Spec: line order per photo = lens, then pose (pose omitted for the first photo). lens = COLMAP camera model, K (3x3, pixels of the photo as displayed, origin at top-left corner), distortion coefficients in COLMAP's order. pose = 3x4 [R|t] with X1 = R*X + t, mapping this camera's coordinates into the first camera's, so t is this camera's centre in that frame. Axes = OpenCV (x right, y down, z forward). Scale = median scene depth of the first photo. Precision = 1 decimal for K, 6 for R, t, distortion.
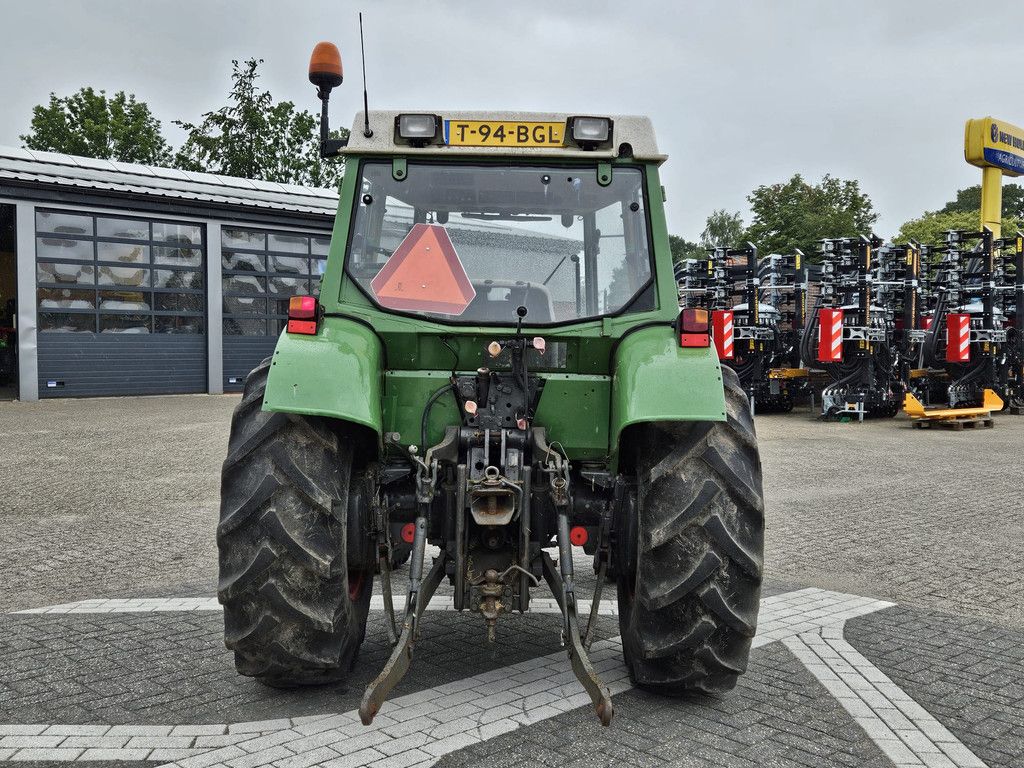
lens RADIAL K [[1036.8, 0, 510.2], [0, 1036.8, 393.5], [0, 0, 1]] dist [0.120977, -0.156485]
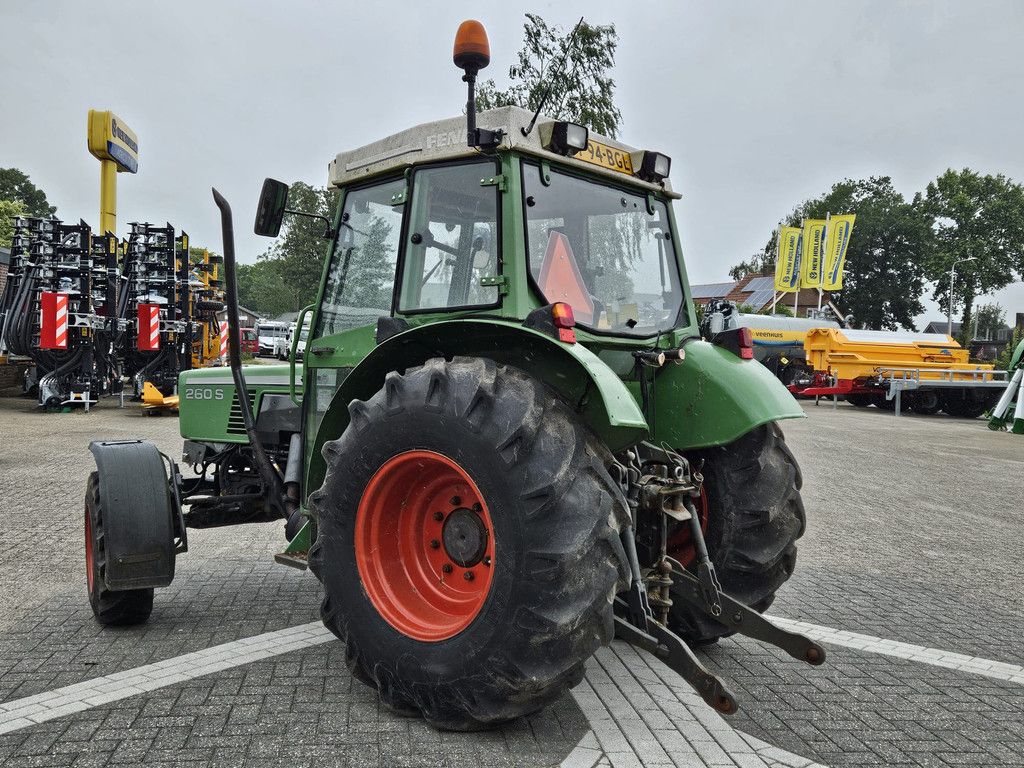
lens RADIAL K [[1036.8, 0, 510.2], [0, 1036.8, 393.5], [0, 0, 1]] dist [0.120977, -0.156485]
pose [[0.615868, -0.021868, 0.787546, -0.191832], [0.009036, 0.999745, 0.020694, -0.006411], [-0.787797, -0.005629, 0.615909, 0.089866]]
